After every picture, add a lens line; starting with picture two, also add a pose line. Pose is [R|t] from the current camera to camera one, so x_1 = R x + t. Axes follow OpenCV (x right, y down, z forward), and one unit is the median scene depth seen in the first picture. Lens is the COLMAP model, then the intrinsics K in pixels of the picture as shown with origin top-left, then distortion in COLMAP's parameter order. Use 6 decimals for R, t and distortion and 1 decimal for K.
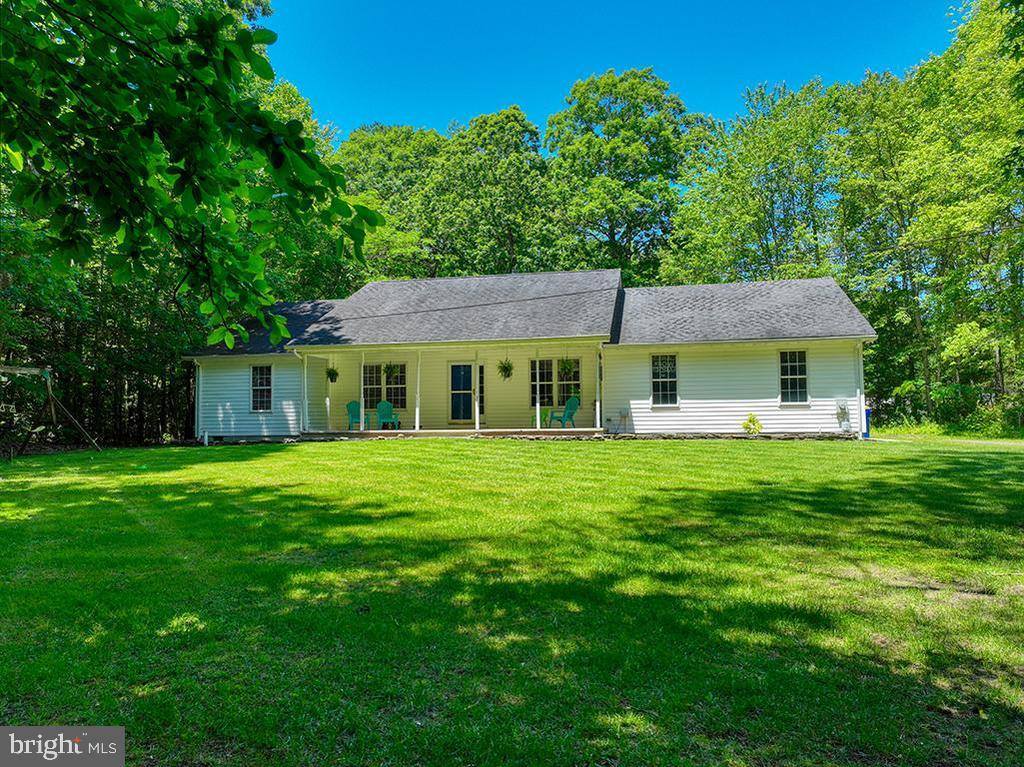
lens RADIAL K [[702.4, 0, 517.2], [0, 702.4, 386.9], [0, 0, 1]] dist [0.006357, -0.012579]
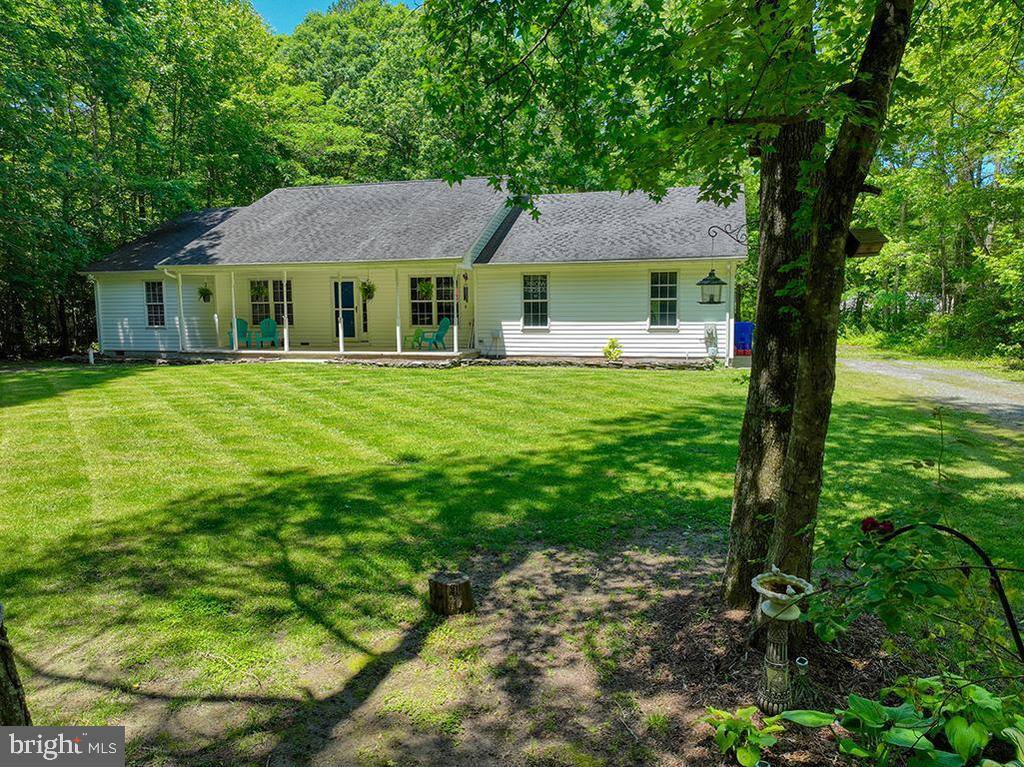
lens RADIAL K [[702.4, 0, 516.7], [0, 702.4, 382.2], [0, 0, 1]] dist [0.006357, -0.012579]
pose [[0.997878, 0.008900, -0.064506, 0.232519], [0.001658, 0.986821, 0.161805, -0.052497], [0.065096, -0.161569, 0.984712, 0.023237]]
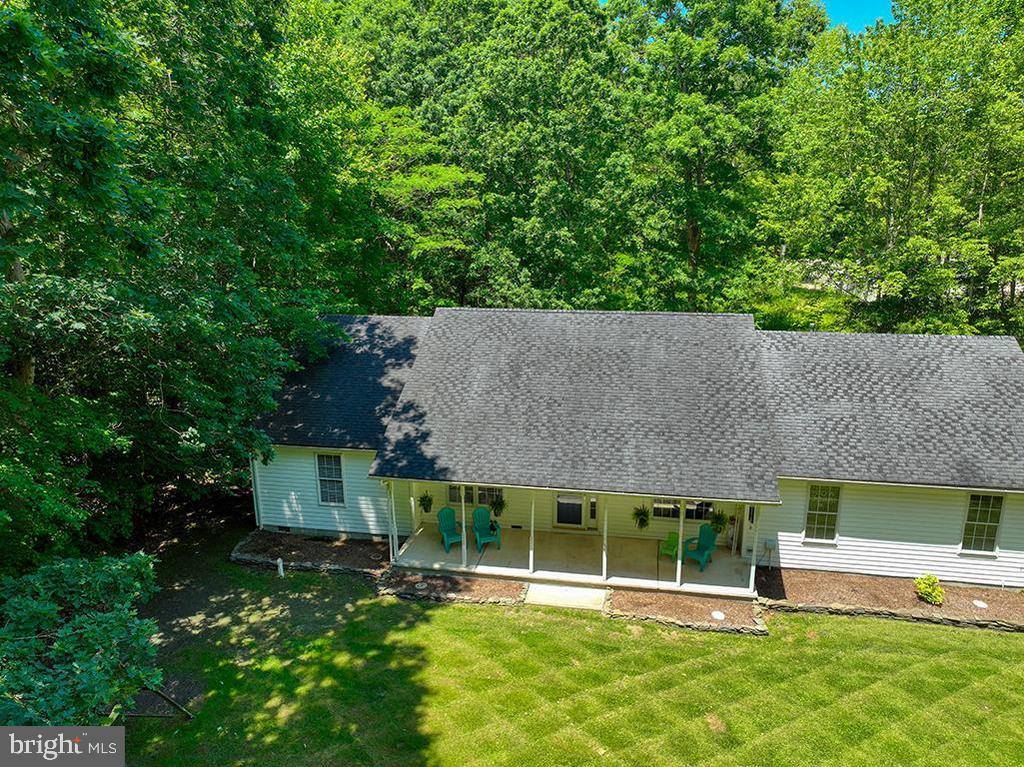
lens RADIAL K [[702.4, 0, 511.7], [0, 702.4, 377.4], [0, 0, 1]] dist [0.006357, -0.012579]
pose [[0.999950, -0.001436, 0.009915, -0.161239], [-0.001571, 0.954959, 0.296734, -0.390081], [-0.009894, -0.296734, 0.954909, 0.232108]]
